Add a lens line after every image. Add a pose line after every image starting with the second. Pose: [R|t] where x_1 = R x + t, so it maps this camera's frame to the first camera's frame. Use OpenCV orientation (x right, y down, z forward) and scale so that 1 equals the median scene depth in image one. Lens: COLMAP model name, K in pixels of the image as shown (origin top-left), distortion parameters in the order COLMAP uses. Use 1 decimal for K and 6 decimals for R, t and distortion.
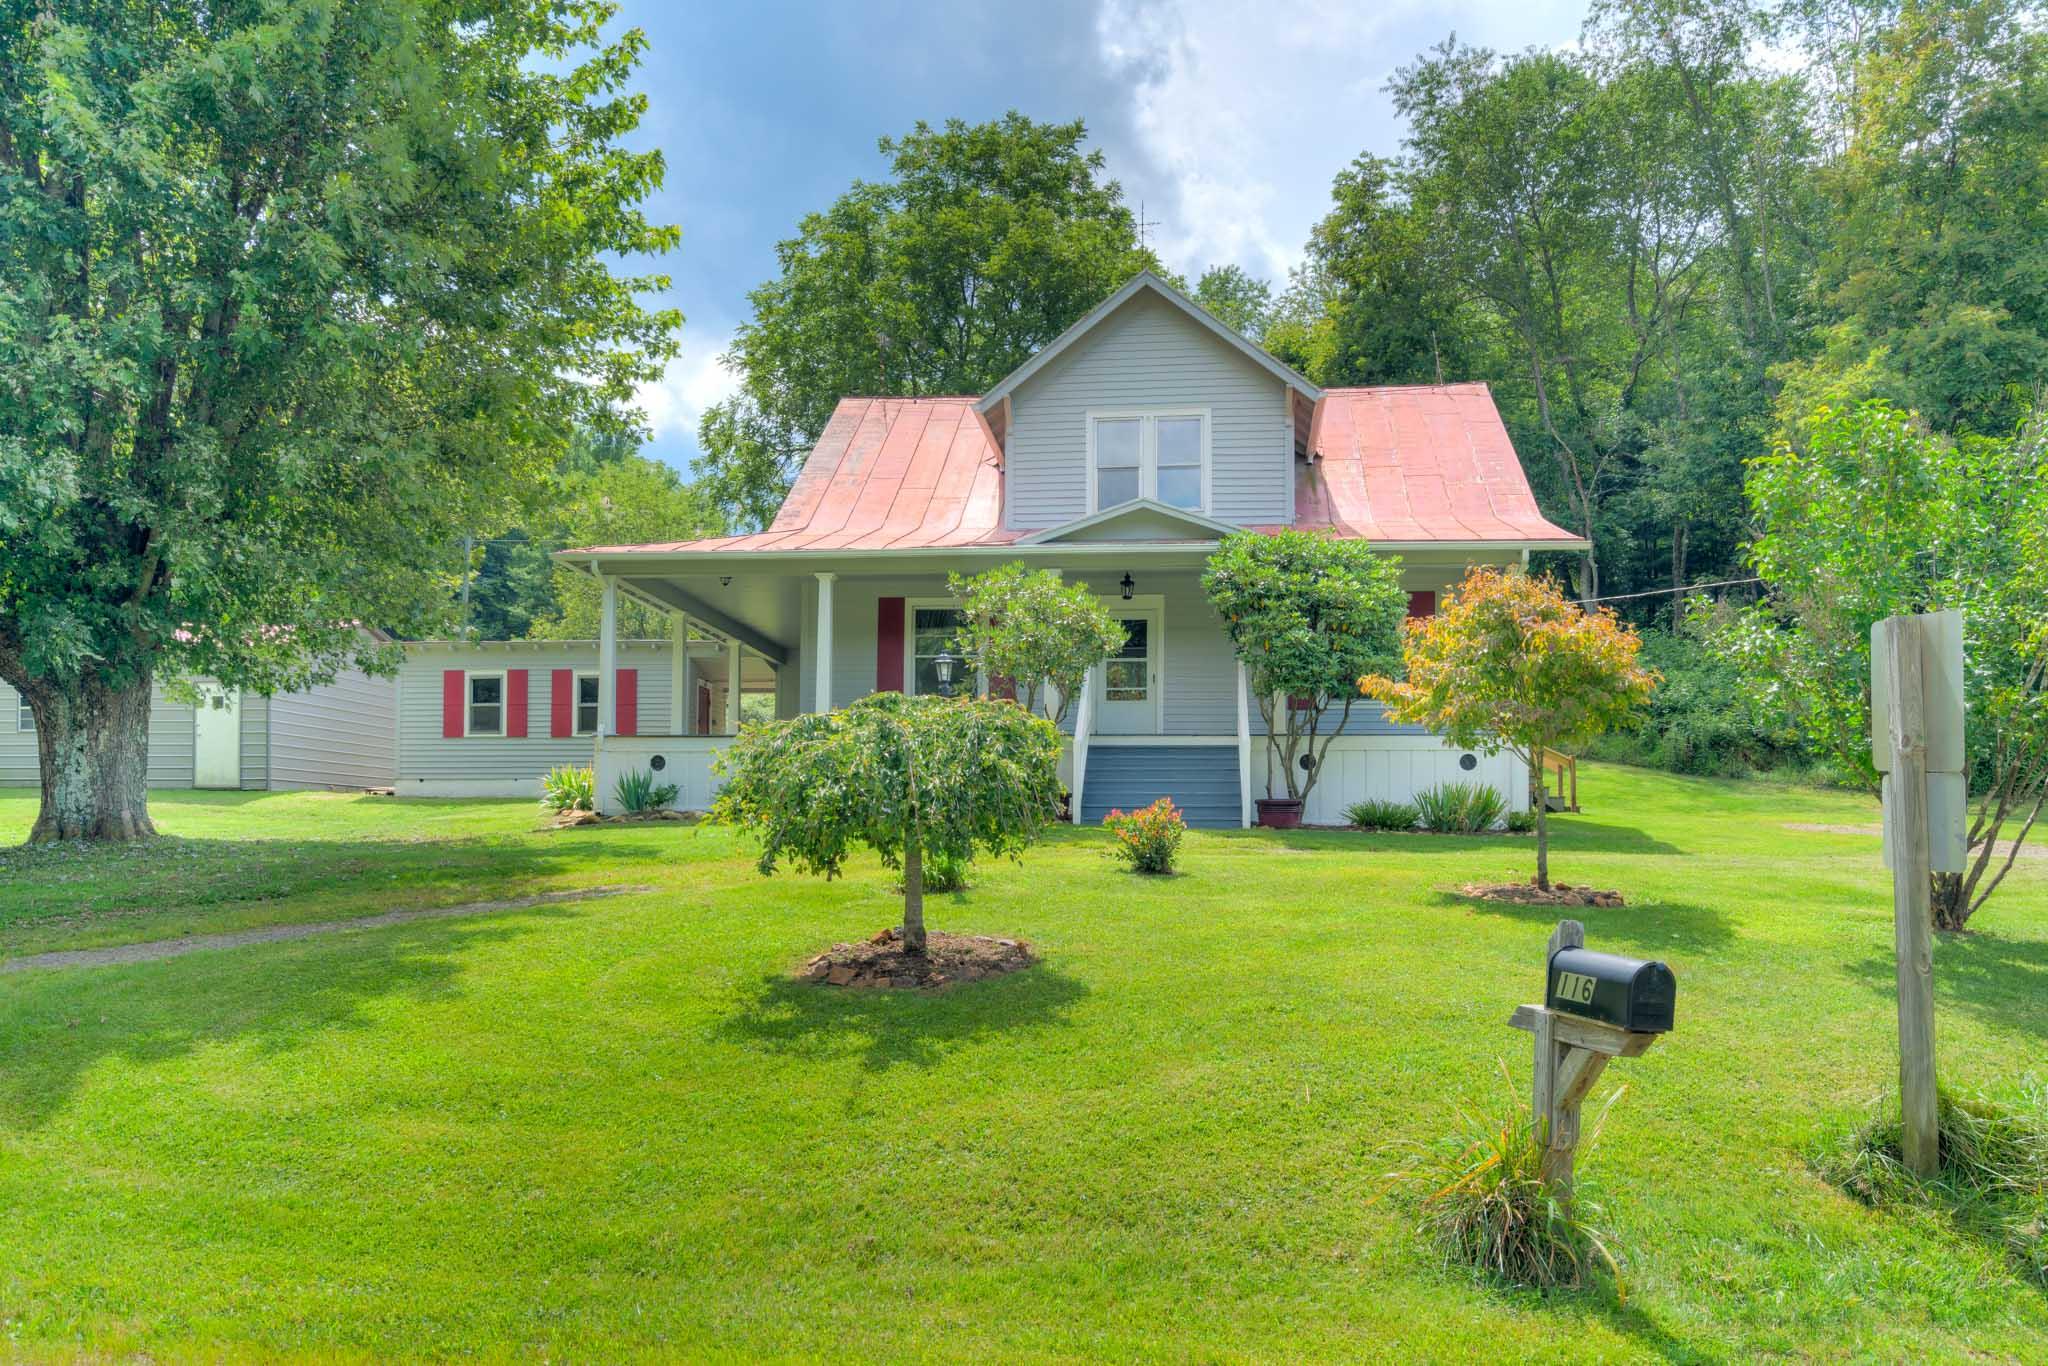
lens RADIAL K [[1491.6, 0, 1024.0], [0, 1491.6, 683.0], [0, 0, 1]] dist [0.003681, -0.051532]
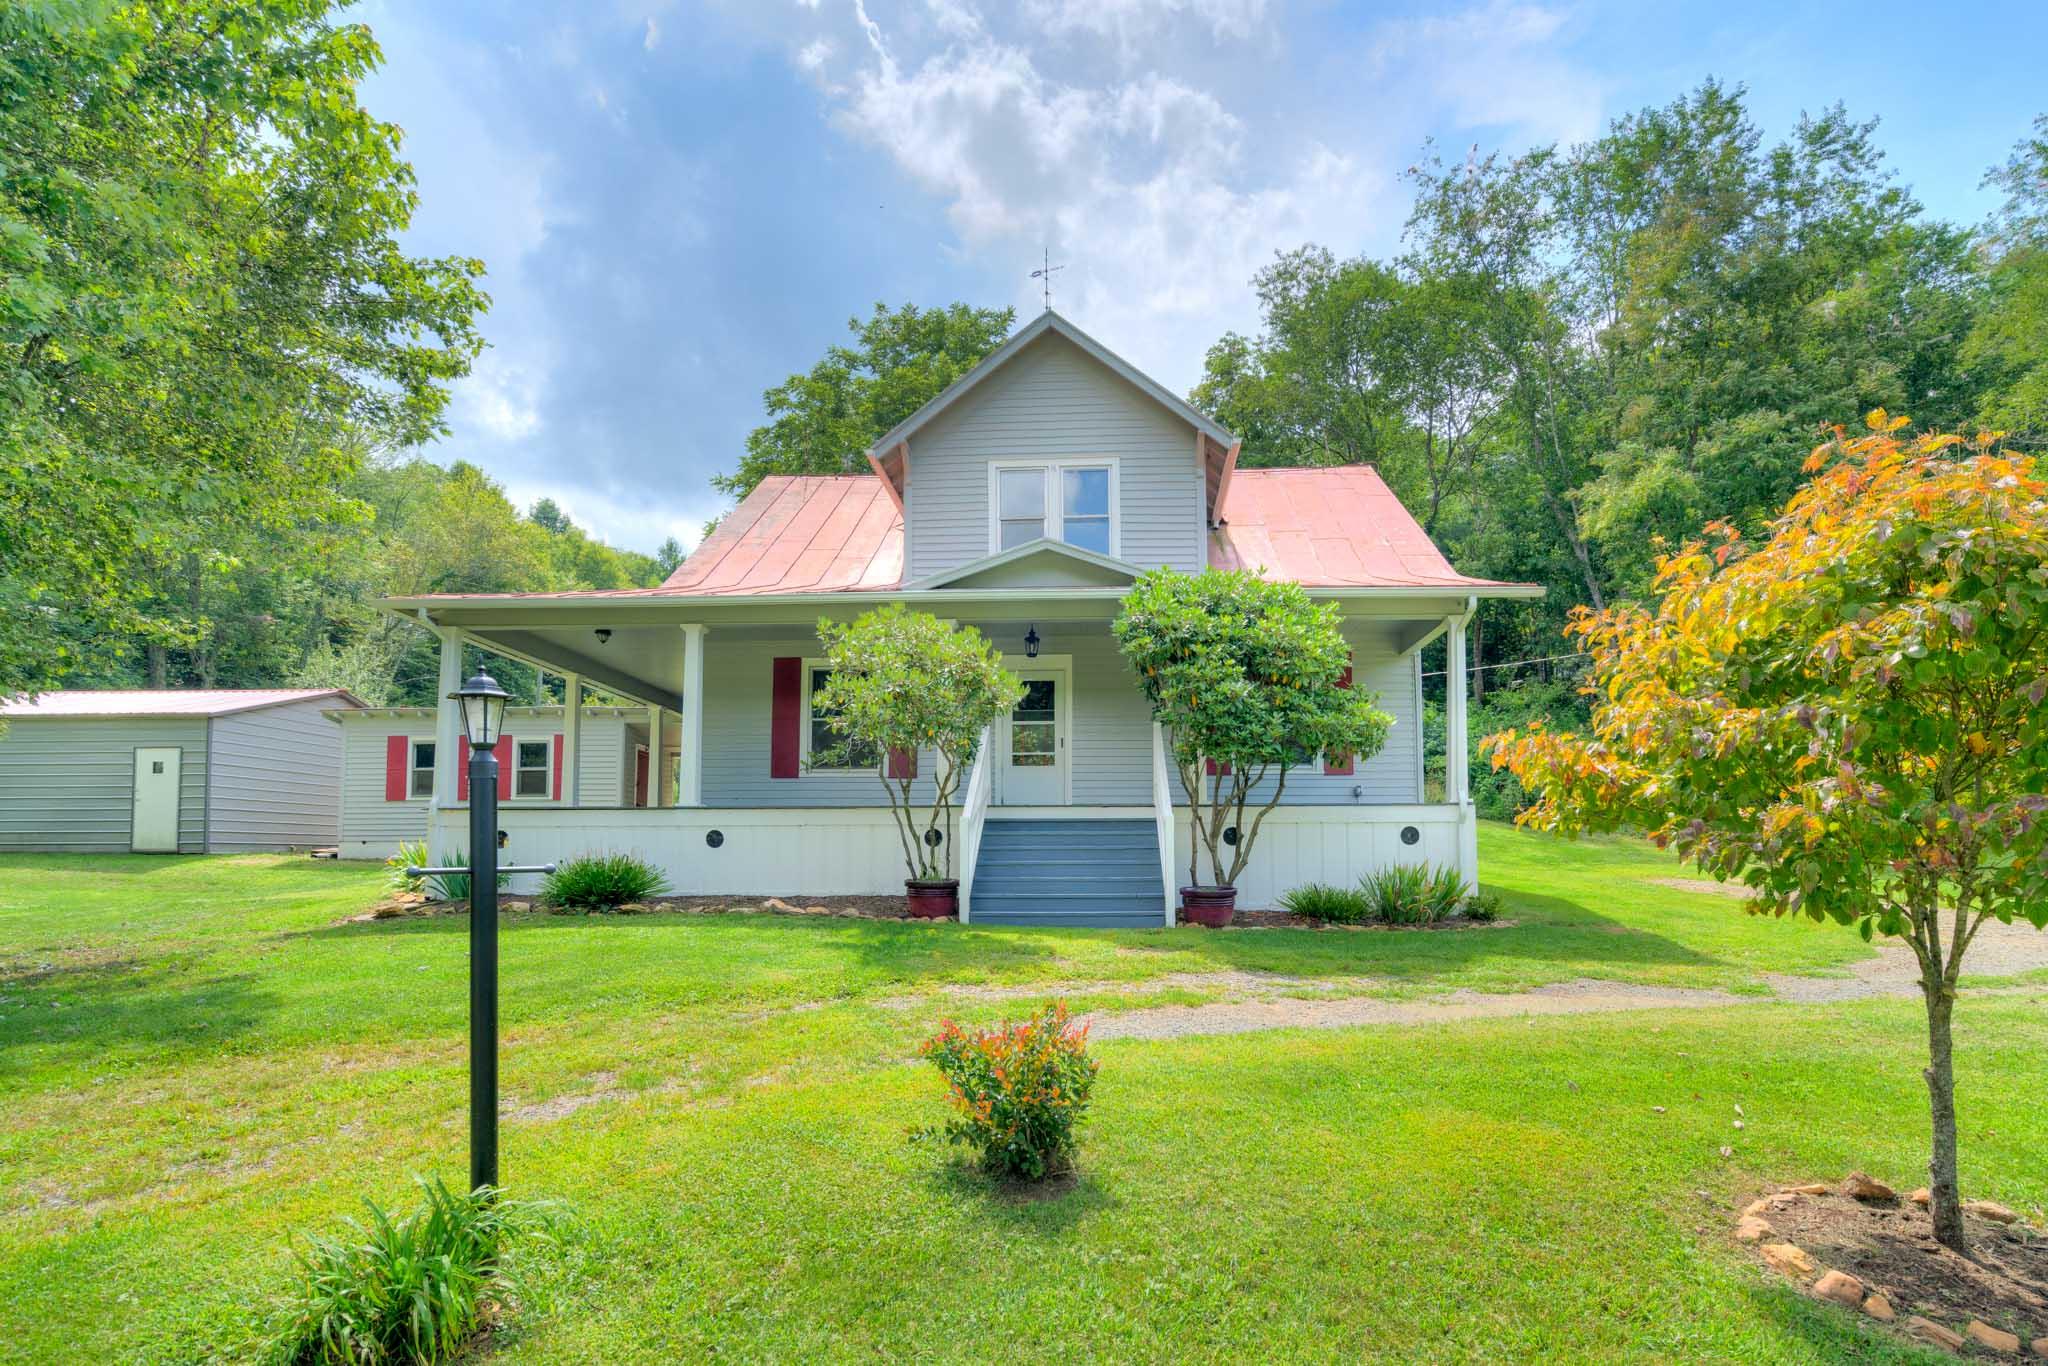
lens RADIAL K [[1036.8, 0, 1024.0], [0, 1036.8, 683.0], [0, 0, 1]] dist [0.011451, -0.000050]
pose [[0.999193, 0.000956, 0.040151, 0.040844], [0.001509, 0.998117, -0.061321, -0.000455], [-0.040134, 0.061332, 0.997310, 0.379035]]
